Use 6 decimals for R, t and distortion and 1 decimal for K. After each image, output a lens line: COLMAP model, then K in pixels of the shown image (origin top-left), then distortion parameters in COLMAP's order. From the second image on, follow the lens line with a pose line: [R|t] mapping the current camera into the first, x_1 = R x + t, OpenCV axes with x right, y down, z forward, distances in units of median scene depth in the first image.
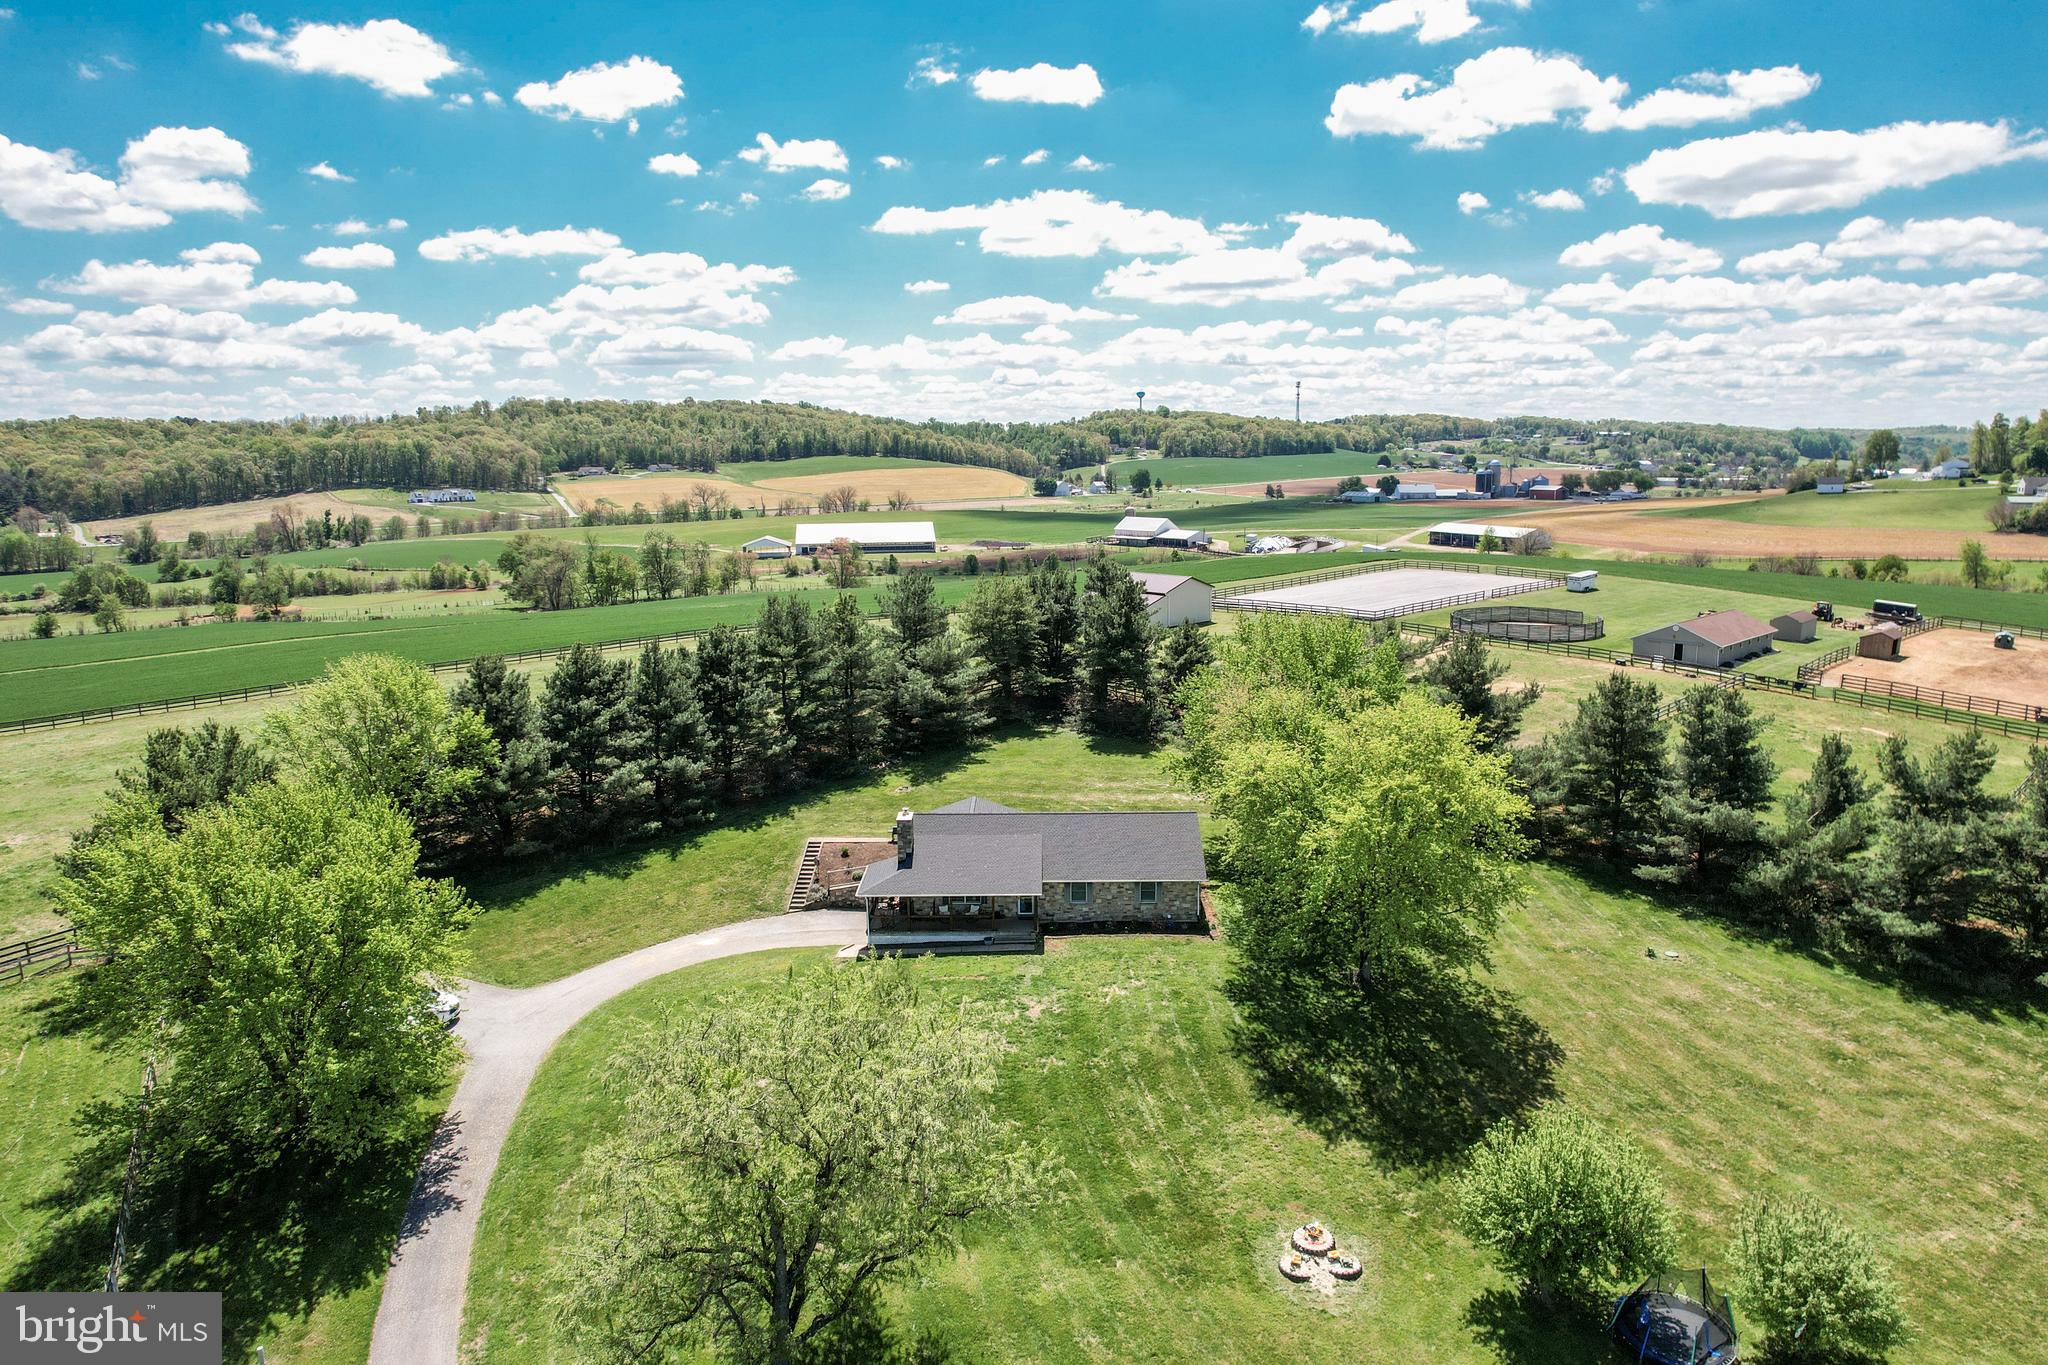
lens RADIAL K [[1401.6, 0, 1030.1], [0, 1401.6, 676.3], [0, 0, 1]] dist [-0.083625, 0.080854]
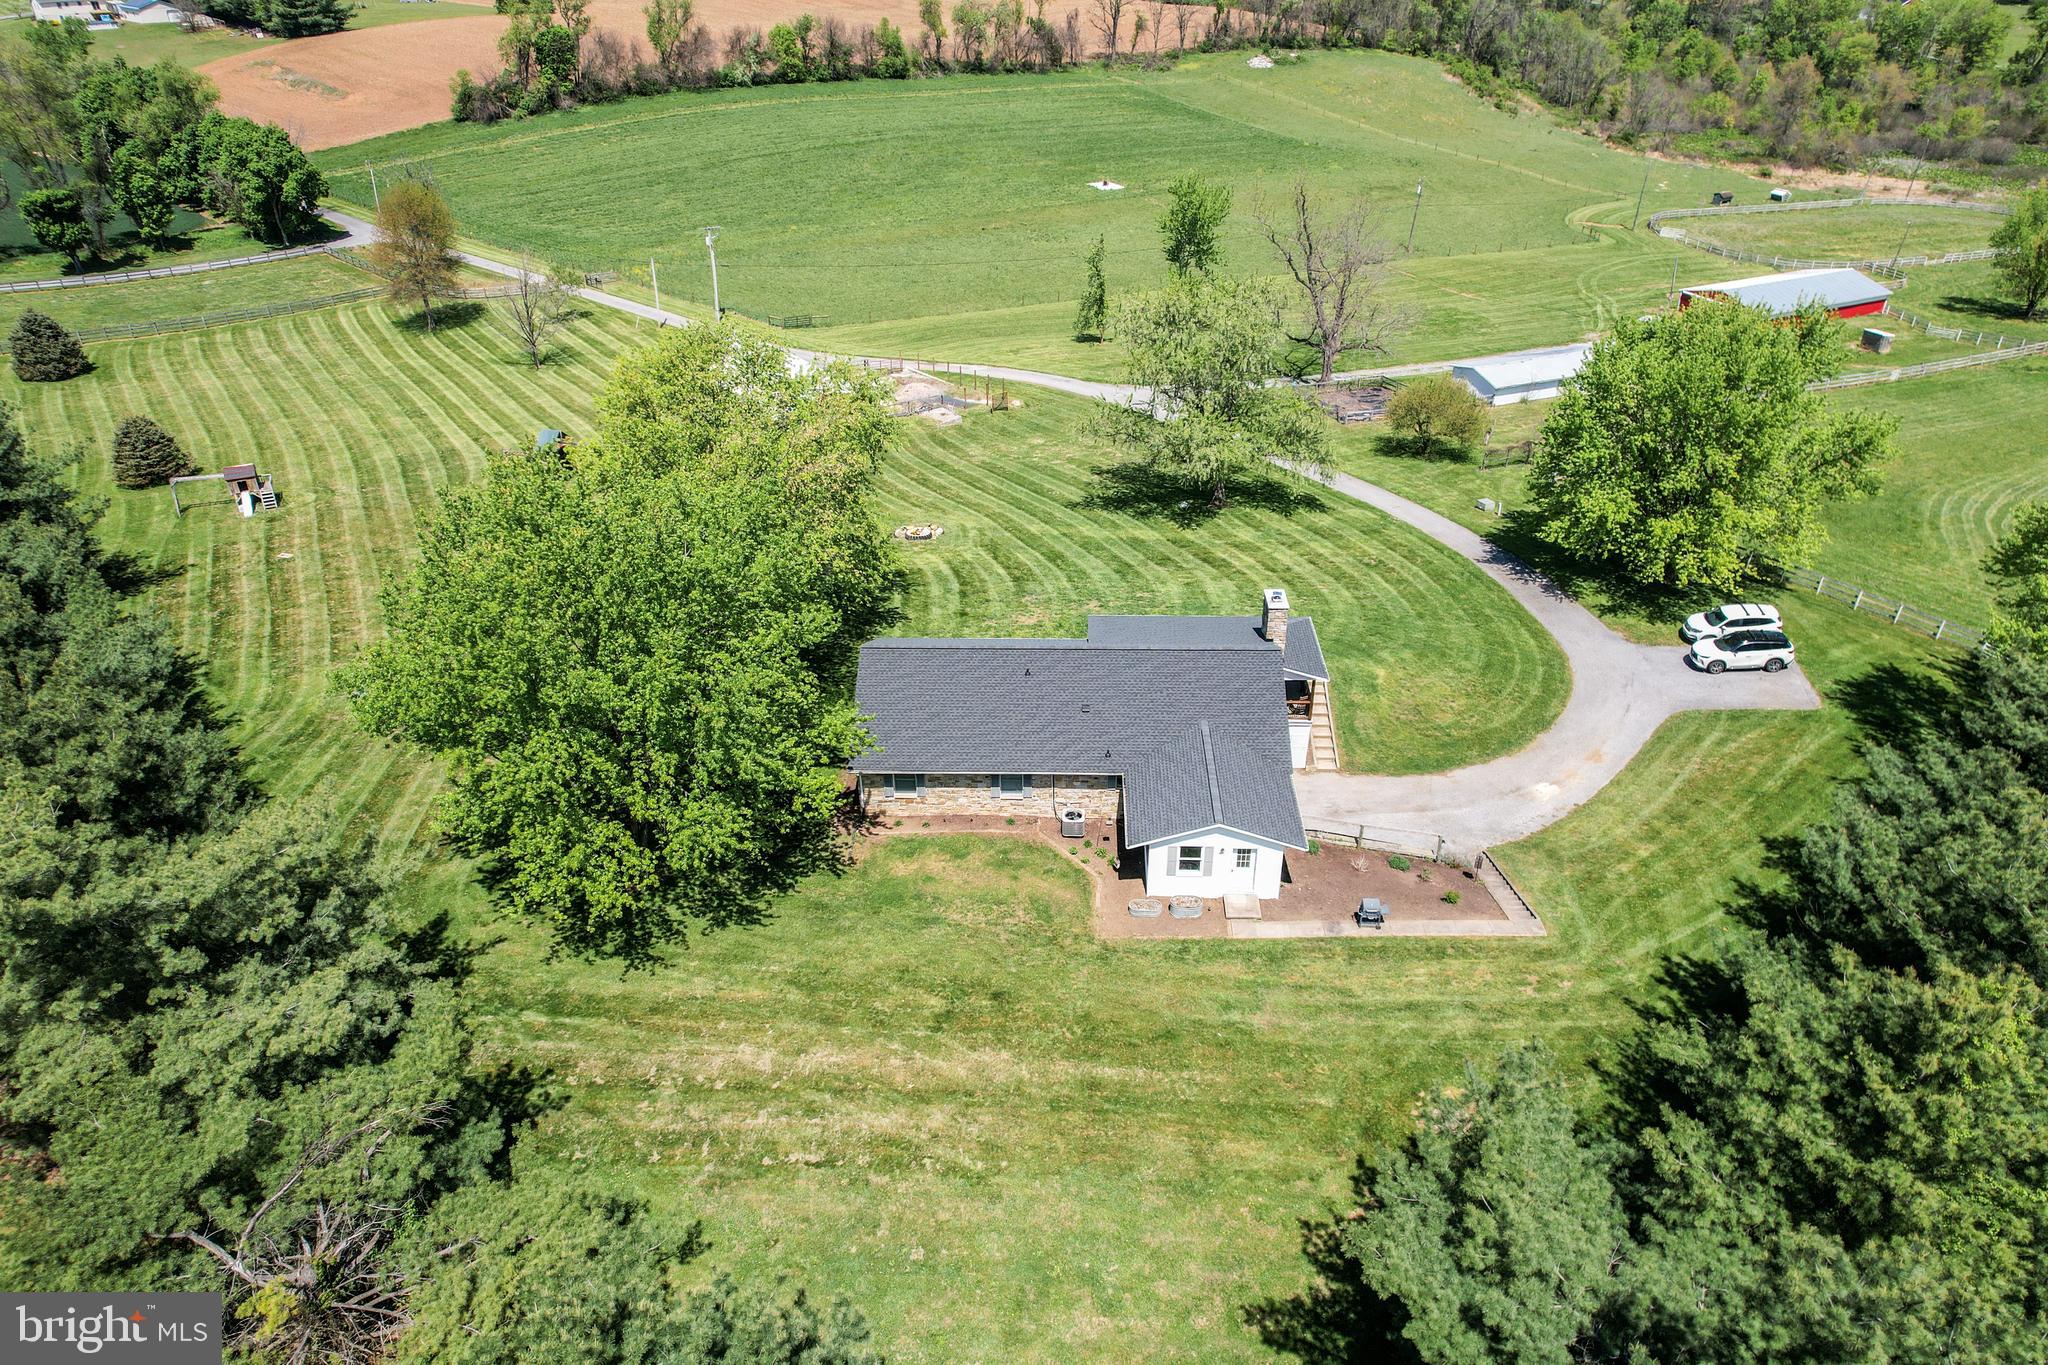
lens RADIAL K [[1342.0, 0, 1030.0], [0, 1342.0, 687.6], [0, 0, 1]] dist [-0.087050, 0.083731]
pose [[-0.999240, -0.008706, 0.038003, 0.011798], [0.018223, 0.757420, 0.652674, -0.276448], [-0.034467, 0.652870, -0.756685, 1.329292]]
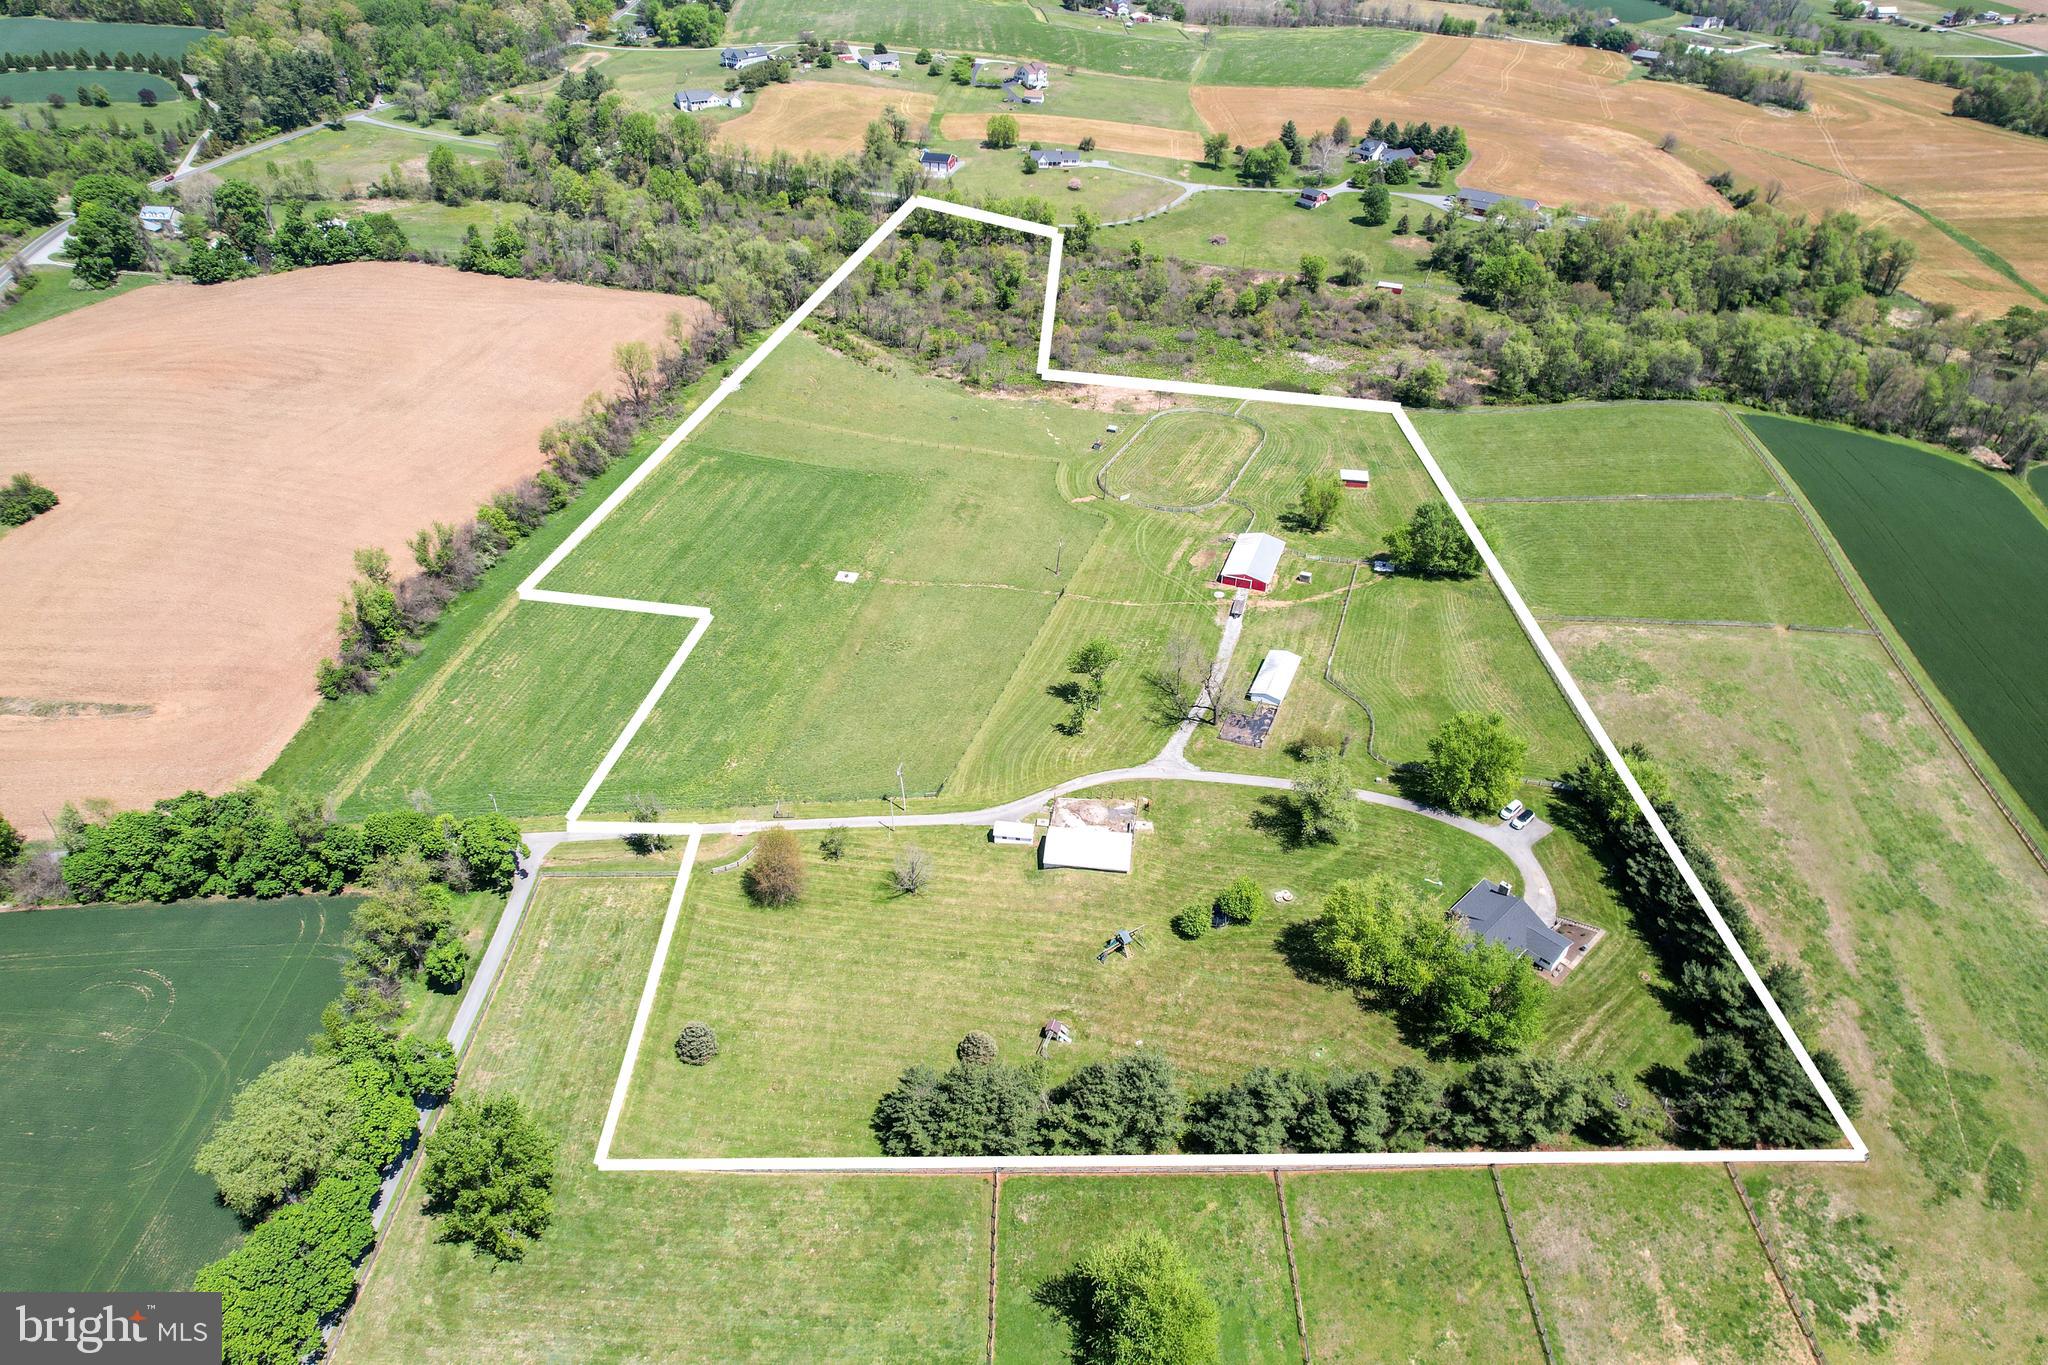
lens RADIAL K [[1302.8, 0, 1027.3], [0, 1302.8, 694.5], [0, 0, 1]] dist [-0.074641, 0.068365]
pose [[-0.724129, 0.404702, -0.558439, 1.581738], [-0.117593, 0.725414, 0.678193, -1.516481], [0.679566, 0.556768, -0.477703, 1.159786]]
